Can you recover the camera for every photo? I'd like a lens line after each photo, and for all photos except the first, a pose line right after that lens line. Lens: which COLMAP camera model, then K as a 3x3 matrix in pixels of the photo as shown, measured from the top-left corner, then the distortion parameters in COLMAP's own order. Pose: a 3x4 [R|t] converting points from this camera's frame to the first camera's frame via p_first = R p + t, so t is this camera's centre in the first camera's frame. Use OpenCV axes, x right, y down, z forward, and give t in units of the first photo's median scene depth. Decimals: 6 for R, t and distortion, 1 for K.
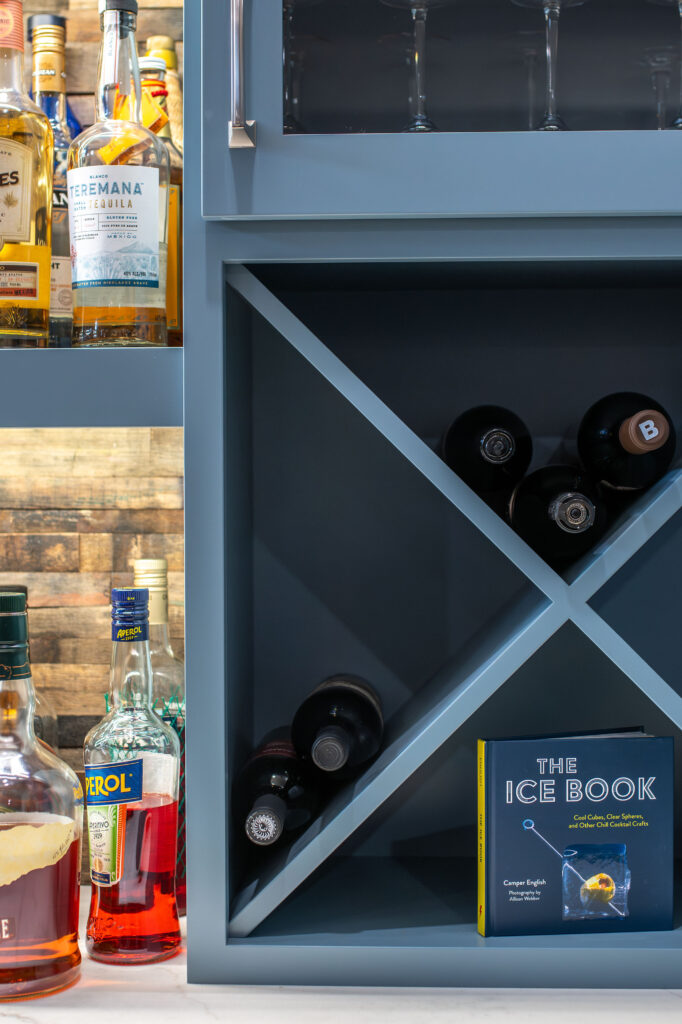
lens RADIAL K [[1498.1, 0, 341.0], [0, 1498.1, 512.0], [0, 0, 1]] dist [-0.085776, 0.047905]
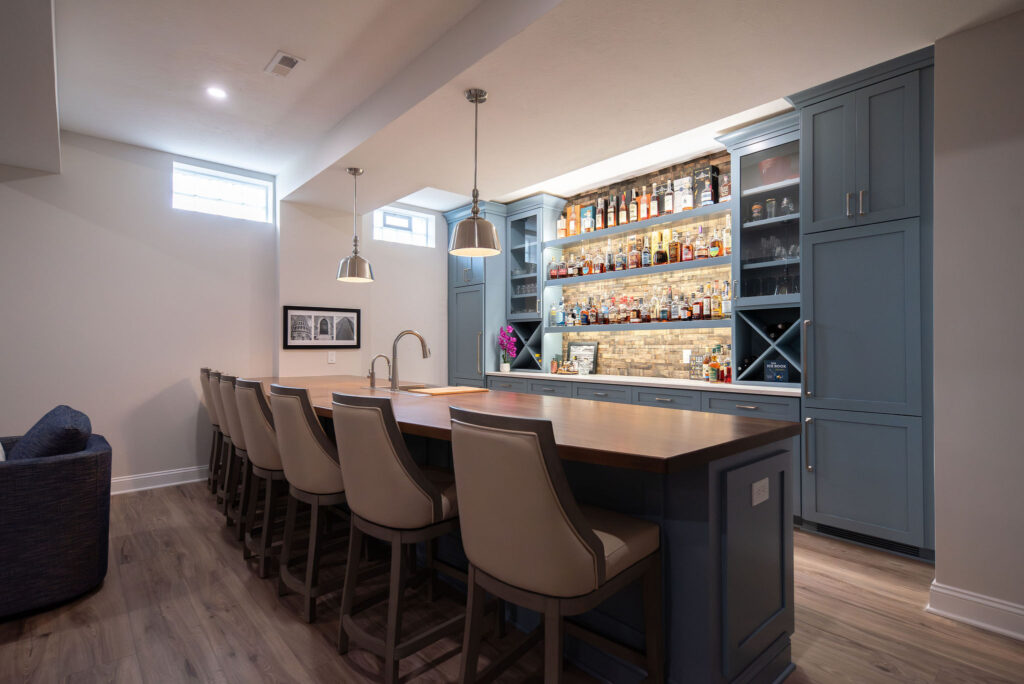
lens RADIAL K [[505.7, 0, 512.0], [0, 505.7, 342.0], [0, 0, 1]] dist [0.001436, 0.000092]
pose [[0.692172, -0.004926, -0.721716, 1.276313], [-0.012042, 0.999759, -0.018373, 0.115989], [0.721632, 0.021409, 0.691946, -2.307508]]
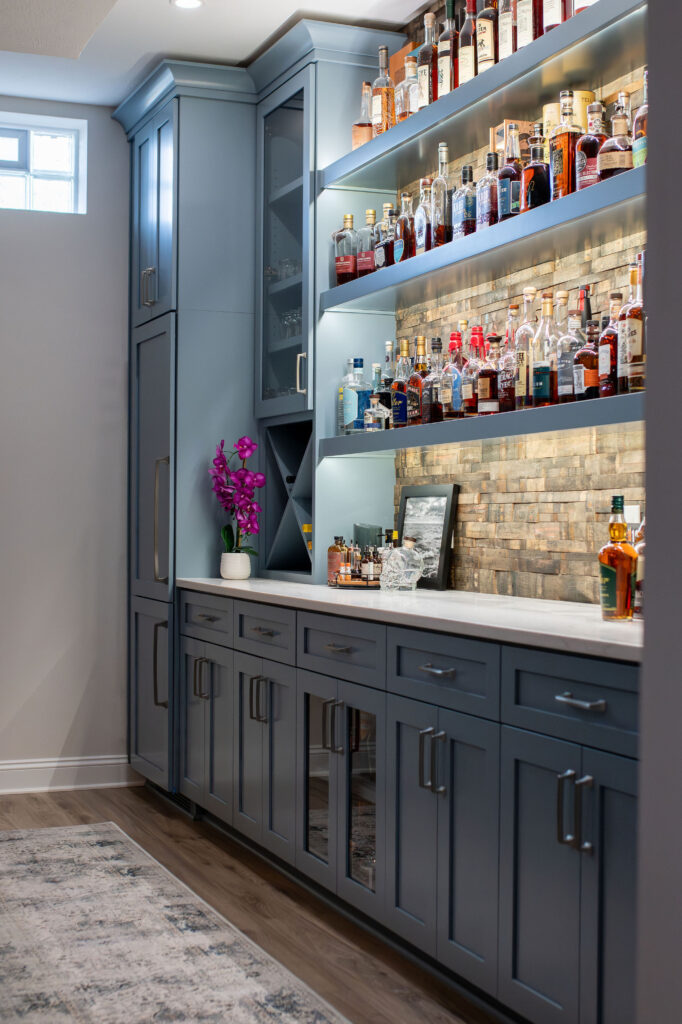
lens RADIAL K [[1498.1, 0, 341.0], [0, 1498.1, 512.0], [0, 0, 1]] dist [-0.085776, 0.047905]
pose [[0.408642, -0.002998, -0.912690, 2.105064], [-0.020673, 0.999708, -0.012540, 0.155485], [0.912460, 0.023992, 0.408461, -0.617550]]
